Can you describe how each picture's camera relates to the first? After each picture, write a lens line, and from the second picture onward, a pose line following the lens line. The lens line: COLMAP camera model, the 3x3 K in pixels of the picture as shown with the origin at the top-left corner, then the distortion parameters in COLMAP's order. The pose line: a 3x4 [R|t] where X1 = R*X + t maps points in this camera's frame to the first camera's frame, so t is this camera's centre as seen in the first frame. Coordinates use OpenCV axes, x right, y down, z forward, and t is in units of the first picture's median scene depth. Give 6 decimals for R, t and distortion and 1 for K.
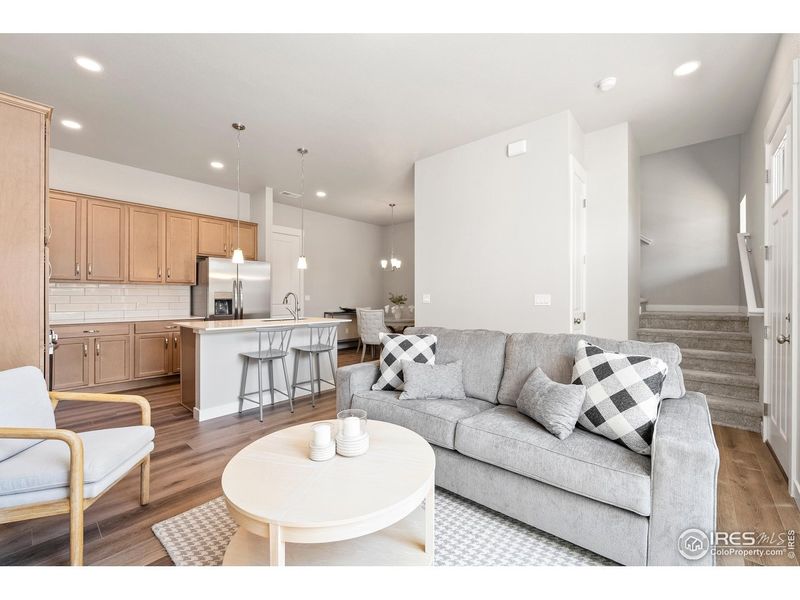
lens RADIAL K [[332.3, 0, 396.4], [0, 332.3, 297.9], [0, 0, 1]] dist [-0.000729, 0.000083]
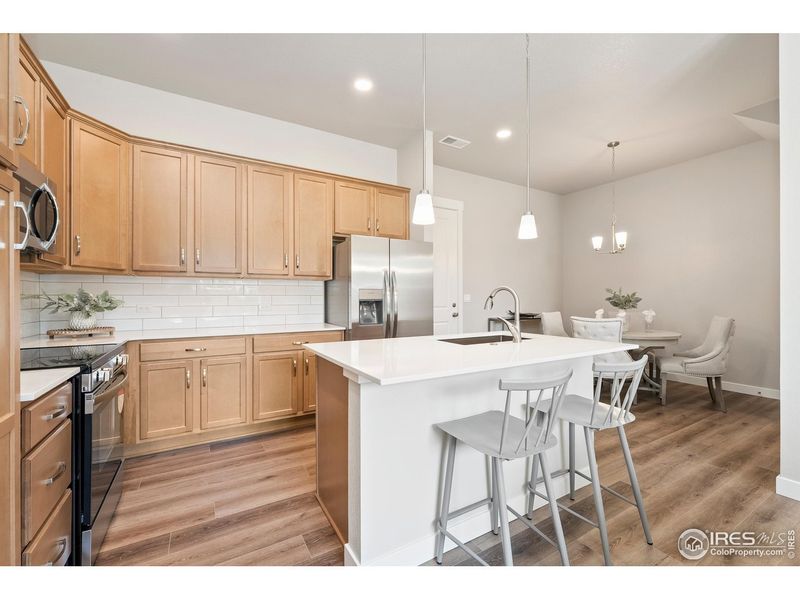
lens RADIAL K [[332.3, 0, 396.4], [0, 332.3, 297.9], [0, 0, 1]] dist [-0.000729, 0.000083]
pose [[0.950625, -0.003461, -0.310322, -0.277624], [0.003494, 0.999994, -0.000450, 0.000265], [0.310321, -0.000656, 0.950632, 0.409420]]
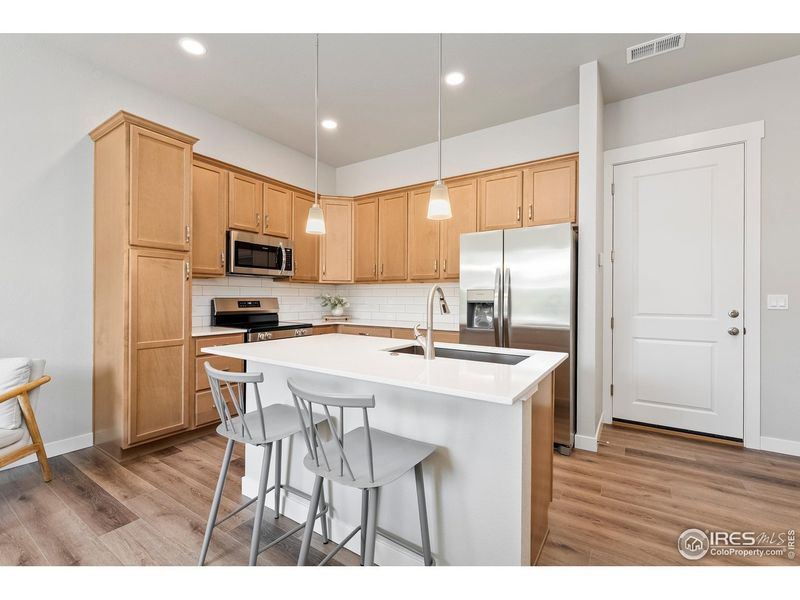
lens RADIAL K [[332.3, 0, 396.4], [0, 332.3, 297.9], [0, 0, 1]] dist [-0.000729, 0.000083]
pose [[0.177644, -0.000516, -0.984095, 0.042867], [-0.005028, 0.999986, -0.001432, -0.001220], [0.984082, 0.005202, 0.177639, 0.770750]]
